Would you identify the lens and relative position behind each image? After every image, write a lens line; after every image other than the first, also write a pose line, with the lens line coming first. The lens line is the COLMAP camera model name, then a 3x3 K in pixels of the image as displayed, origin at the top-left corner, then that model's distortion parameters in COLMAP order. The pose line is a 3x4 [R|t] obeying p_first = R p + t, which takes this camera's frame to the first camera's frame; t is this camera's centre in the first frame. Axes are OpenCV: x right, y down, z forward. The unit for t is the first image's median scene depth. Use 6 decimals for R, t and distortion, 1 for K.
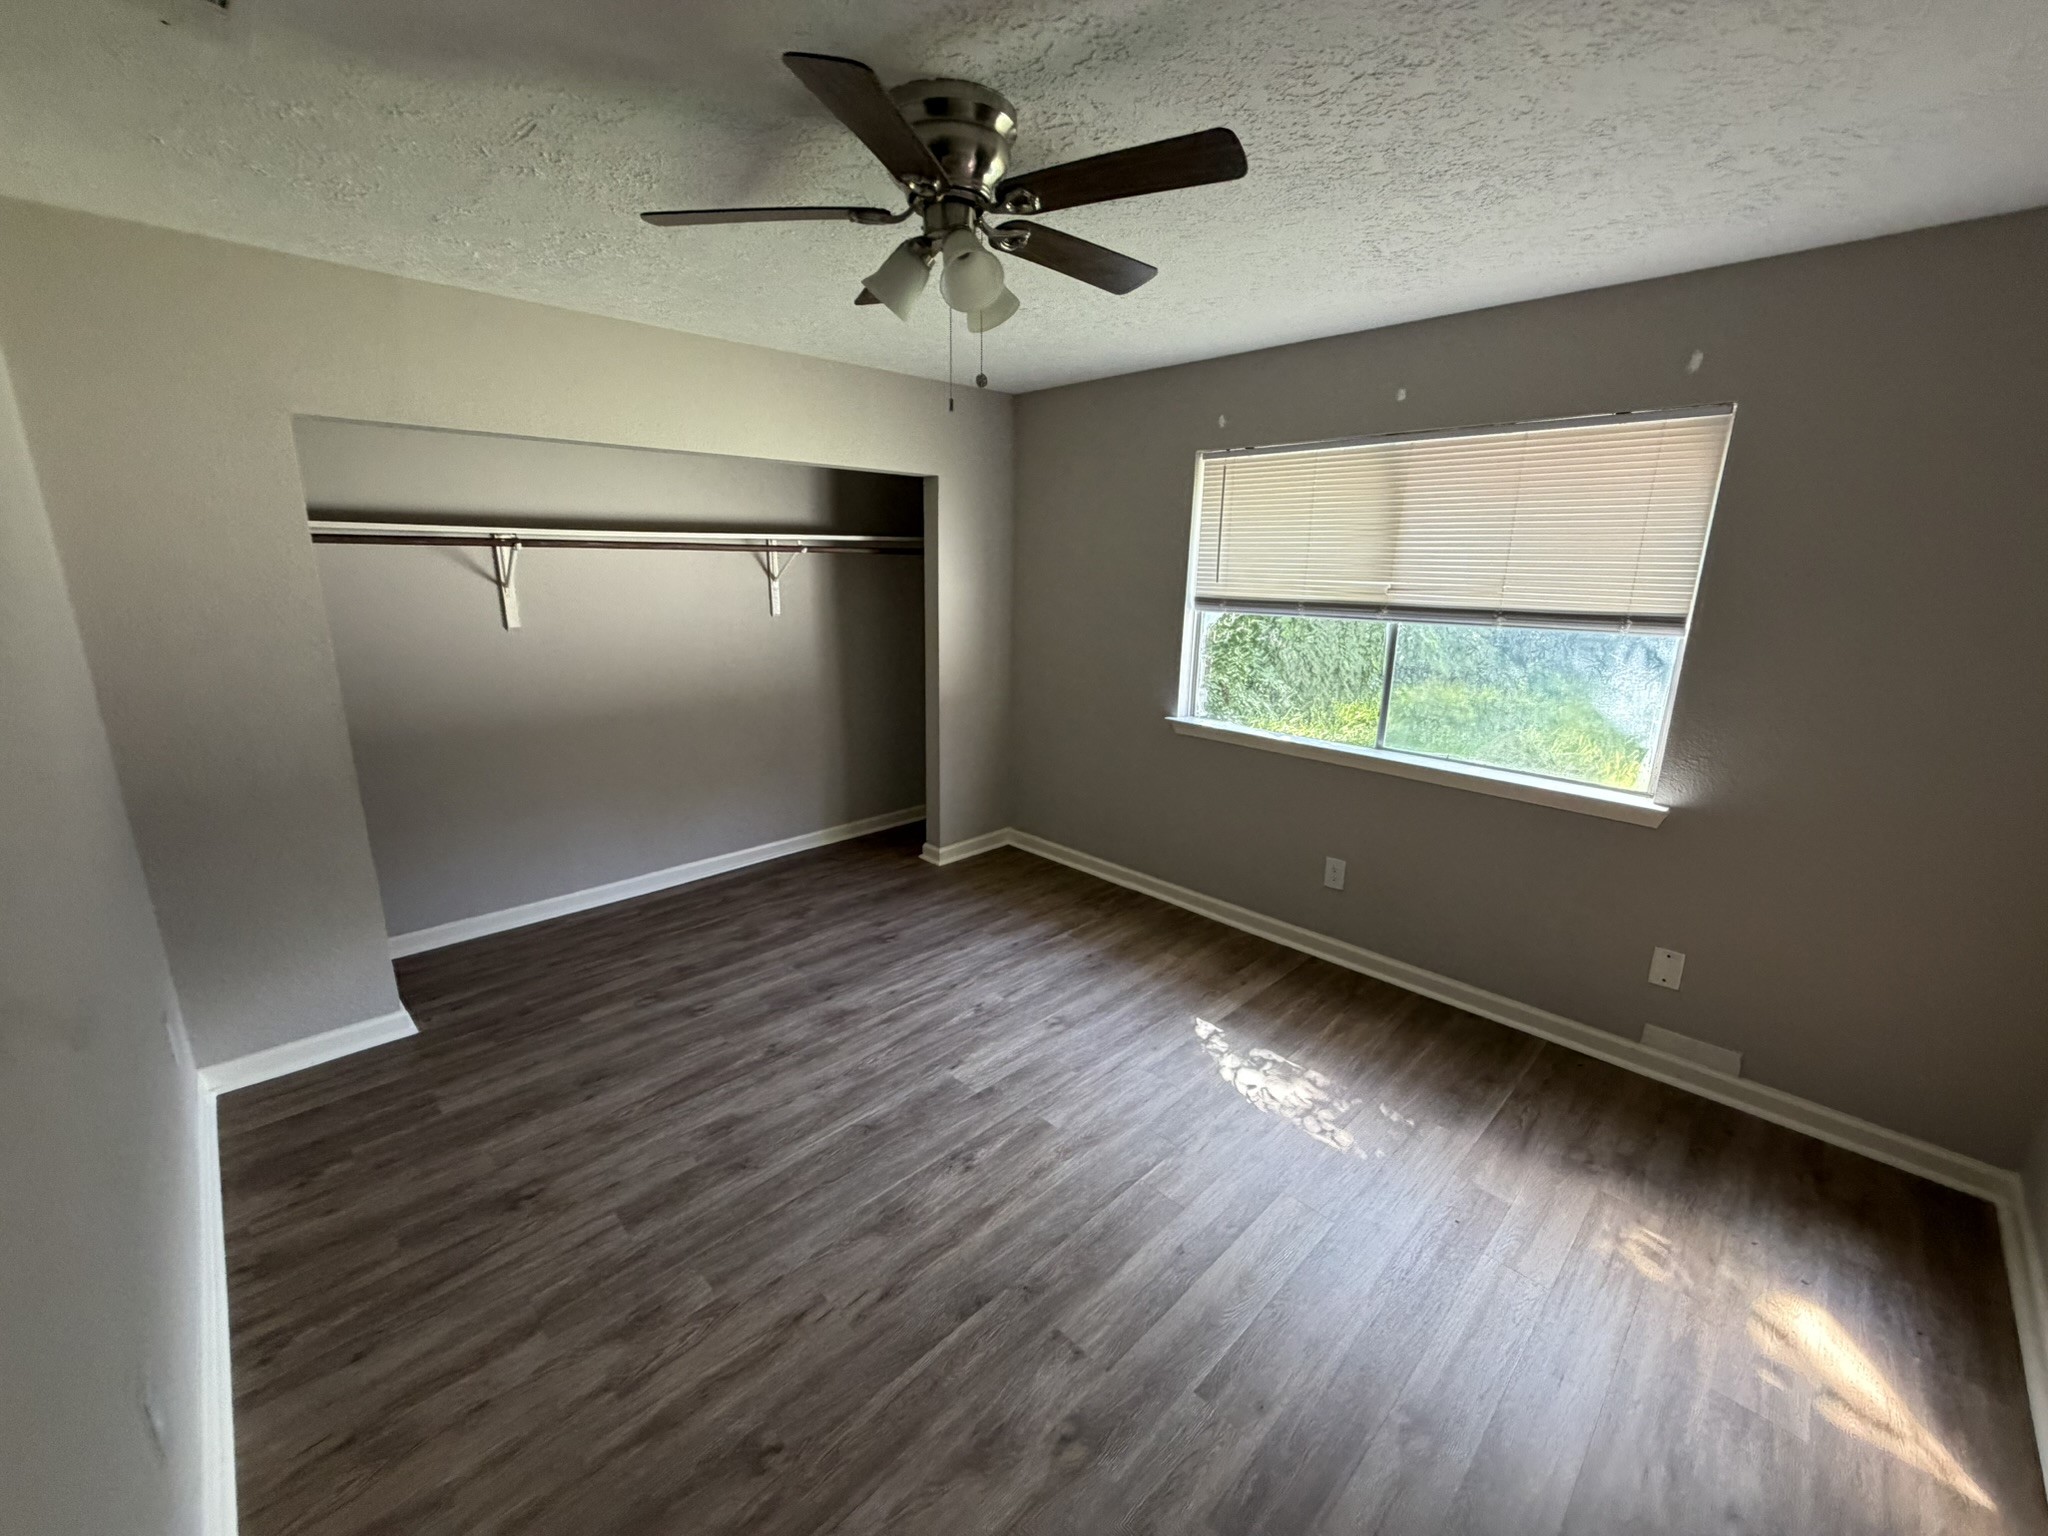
lens RADIAL K [[820.9, 0, 1018.1], [0, 820.9, 765.5], [0, 0, 1]] dist [0.000808, 0.000238]
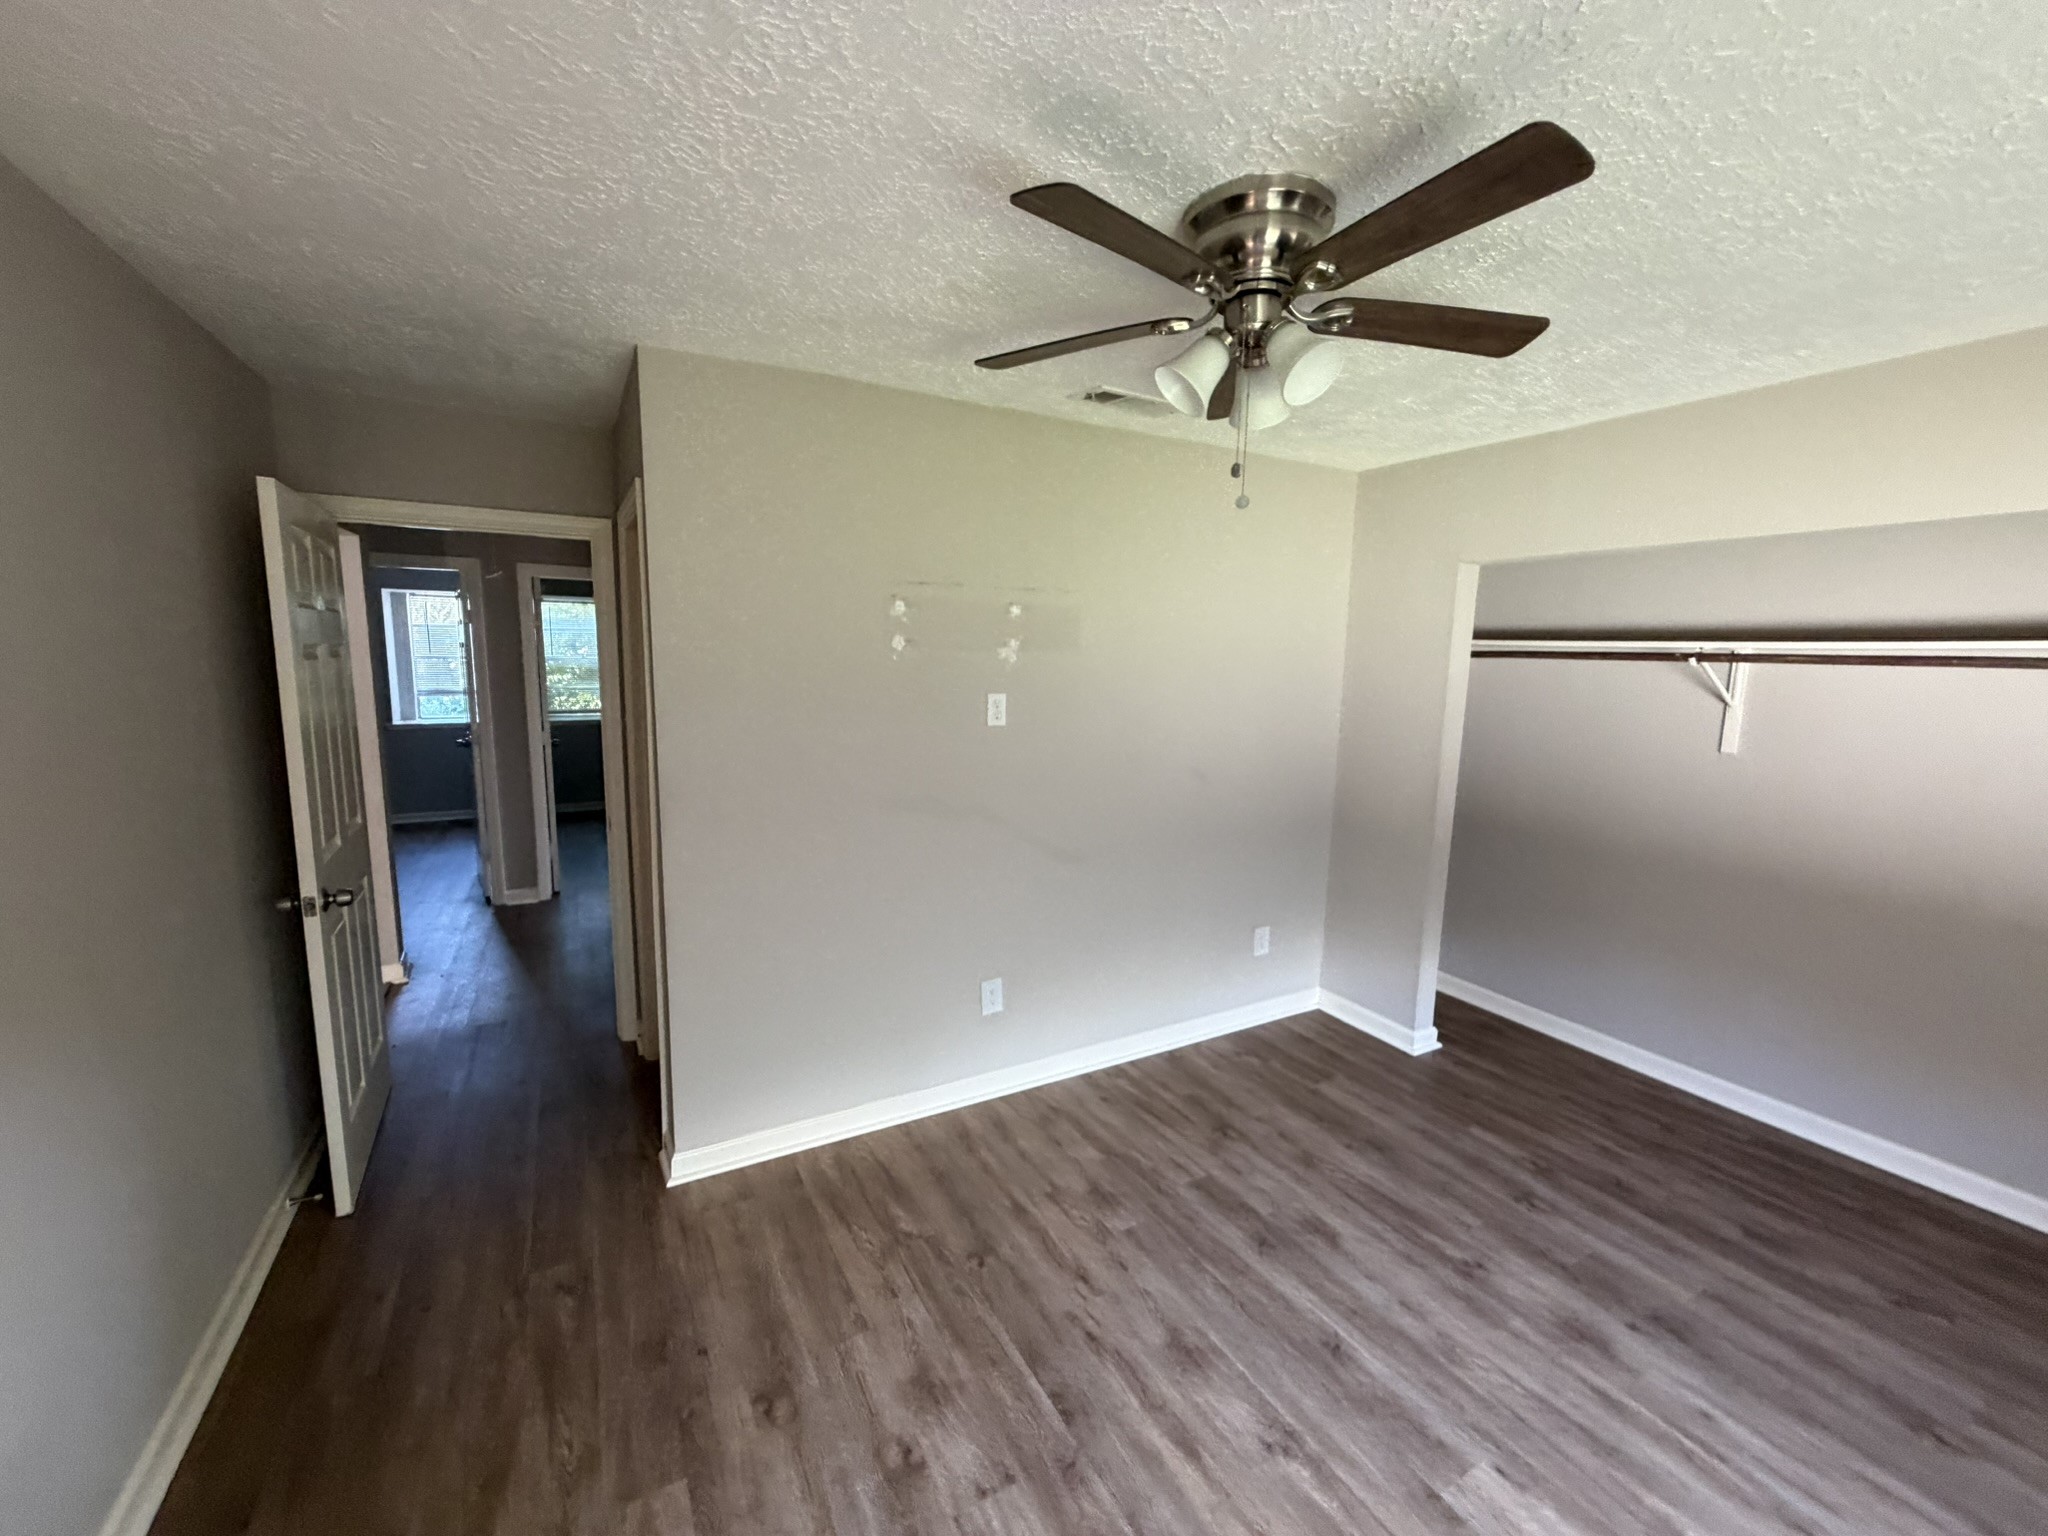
lens RADIAL K [[820.9, 0, 1018.1], [0, 820.9, 765.5], [0, 0, 1]] dist [0.000808, 0.000238]
pose [[-0.268251, 0.115673, -0.956379, 0.602033], [-0.257627, 0.947992, 0.186919, -0.173964], [0.928262, 0.296530, -0.224500, 0.706448]]
